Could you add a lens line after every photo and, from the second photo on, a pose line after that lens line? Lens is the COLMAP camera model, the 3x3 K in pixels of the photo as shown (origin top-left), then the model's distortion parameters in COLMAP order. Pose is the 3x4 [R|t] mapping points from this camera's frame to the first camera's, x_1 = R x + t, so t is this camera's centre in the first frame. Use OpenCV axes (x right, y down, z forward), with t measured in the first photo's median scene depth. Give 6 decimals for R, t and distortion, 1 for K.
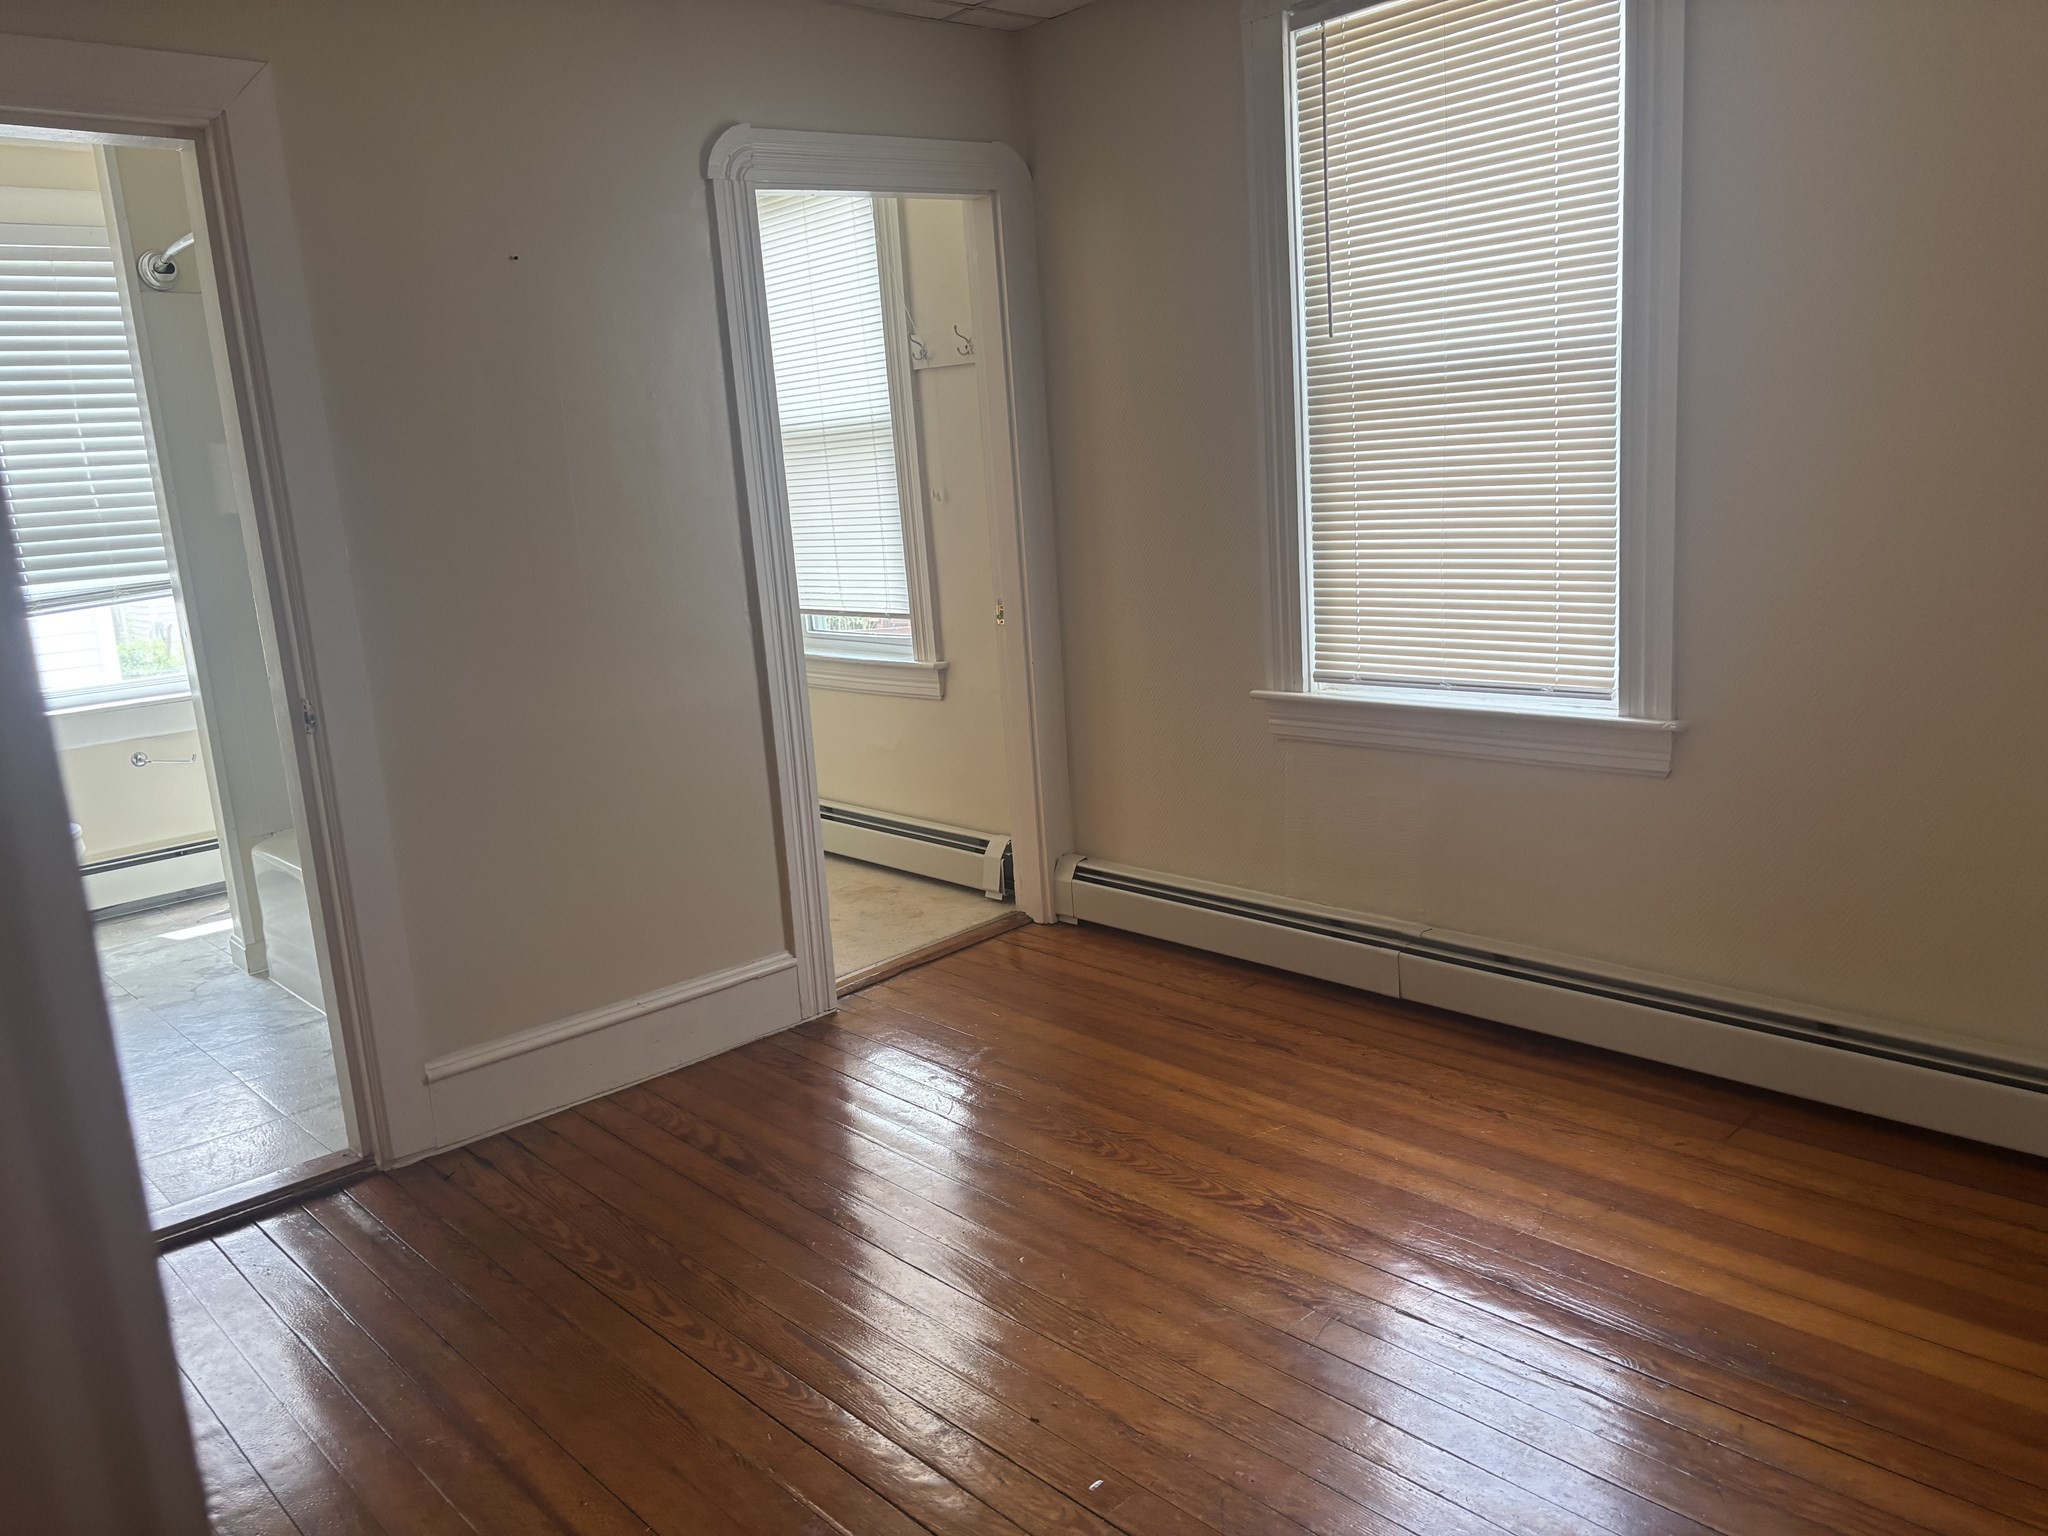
lens RADIAL K [[1536.9, 0, 1018.9], [0, 1536.9, 767.2], [0, 0, 1]] dist [0.012070, 0.002854]
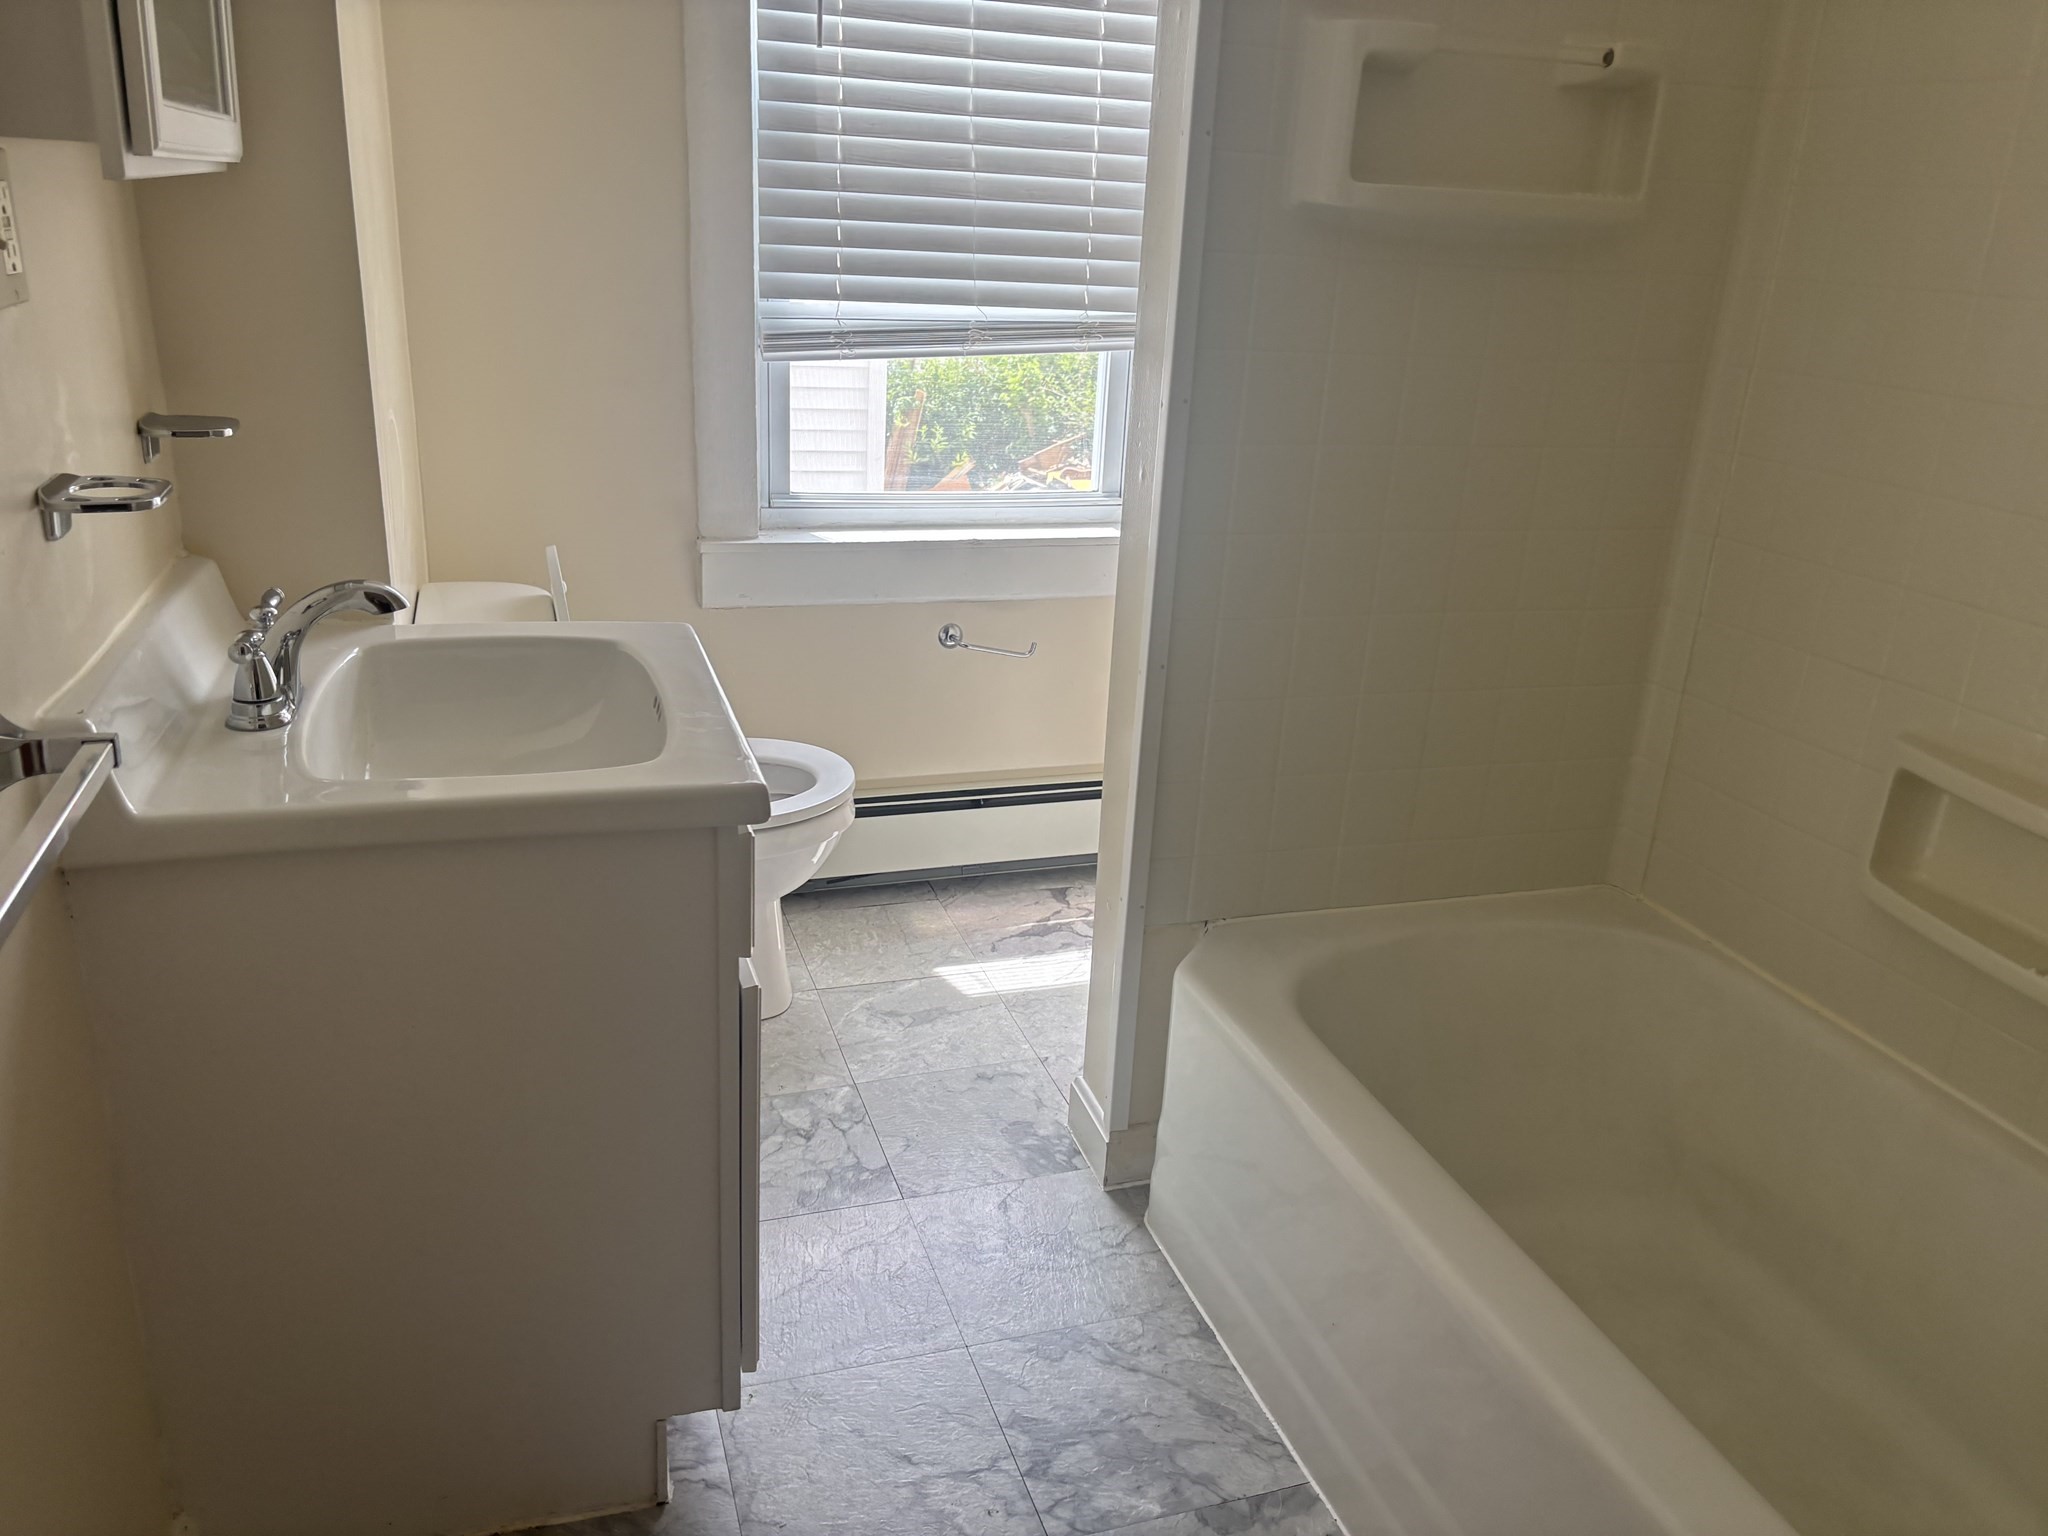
lens RADIAL K [[1536.9, 0, 1018.9], [0, 1536.9, 767.2], [0, 0, 1]] dist [0.012070, 0.002854]
pose [[0.901421, 0.246204, -0.356123, -0.364975], [-0.192355, 0.964670, 0.180029, -0.071580], [0.387865, -0.093780, 0.916933, 0.531270]]
